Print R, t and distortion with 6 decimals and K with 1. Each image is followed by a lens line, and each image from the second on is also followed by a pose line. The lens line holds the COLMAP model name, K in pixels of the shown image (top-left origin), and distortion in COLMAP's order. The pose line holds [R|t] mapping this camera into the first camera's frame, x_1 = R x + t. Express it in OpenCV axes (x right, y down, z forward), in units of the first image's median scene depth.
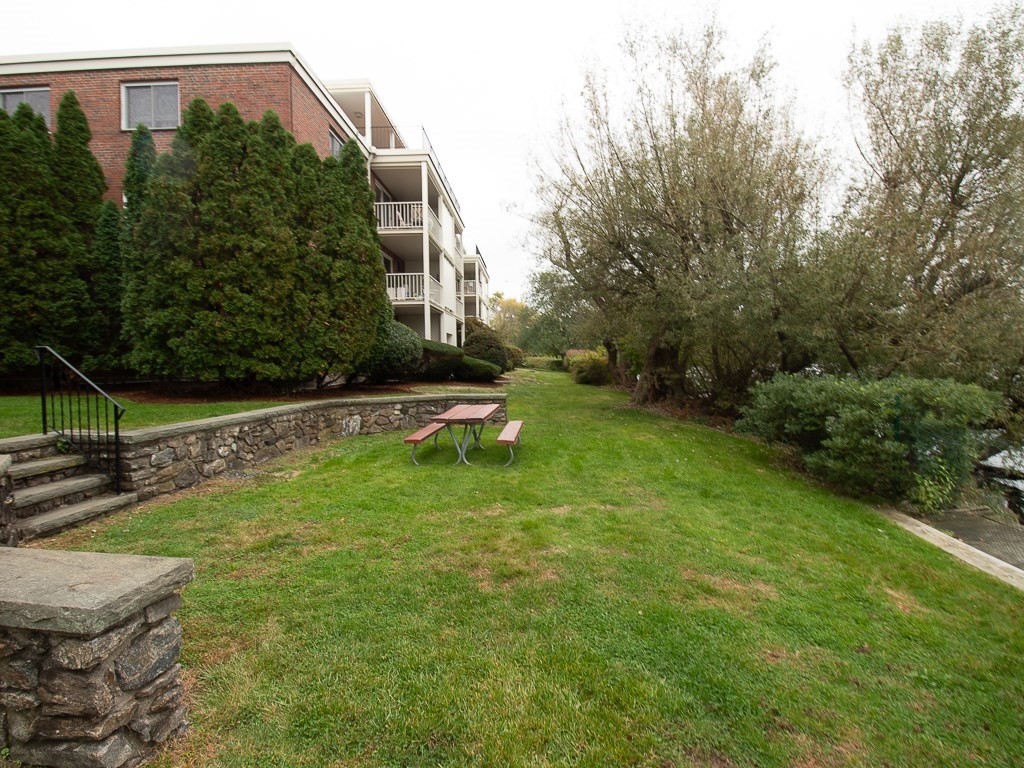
lens RADIAL K [[494.4, 0, 514.5], [0, 494.4, 372.0], [0, 0, 1]] dist [-0.023411, -0.001309]
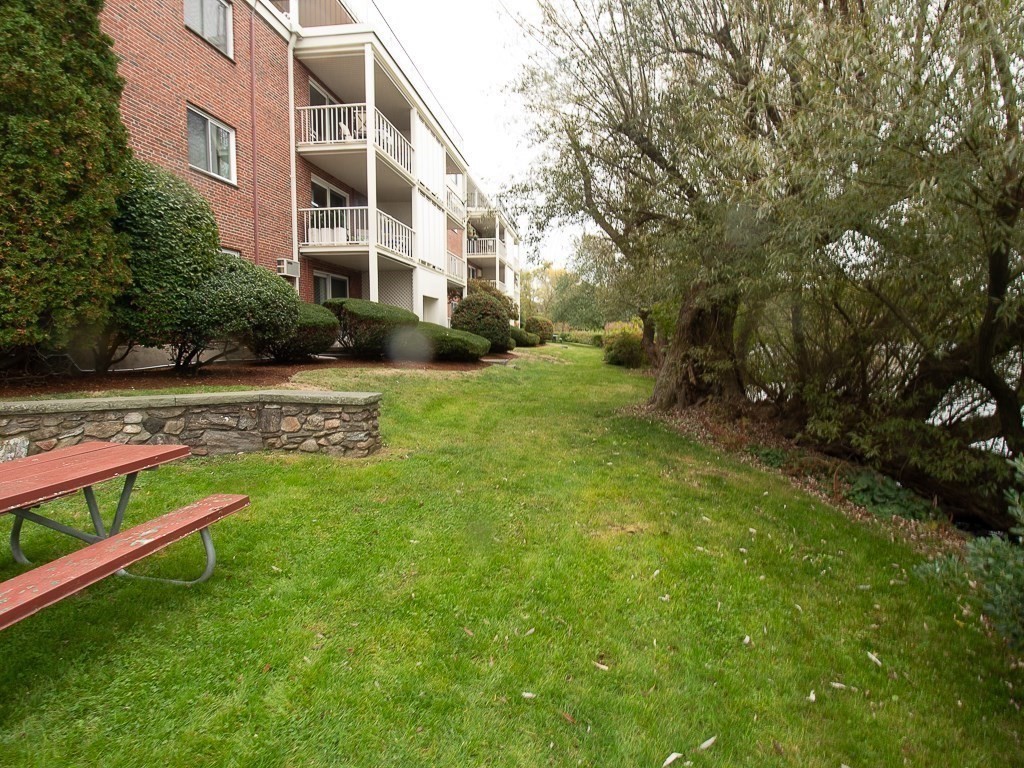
lens RADIAL K [[503.6, 0, 514.4], [0, 503.6, 370.6], [0, 0, 1]] dist [-0.001307, -0.012140]
pose [[0.994291, 0.023834, -0.104007, 0.213650], [-0.018797, 0.998614, 0.049151, -0.009780], [0.105035, -0.046915, 0.993361, 0.589370]]
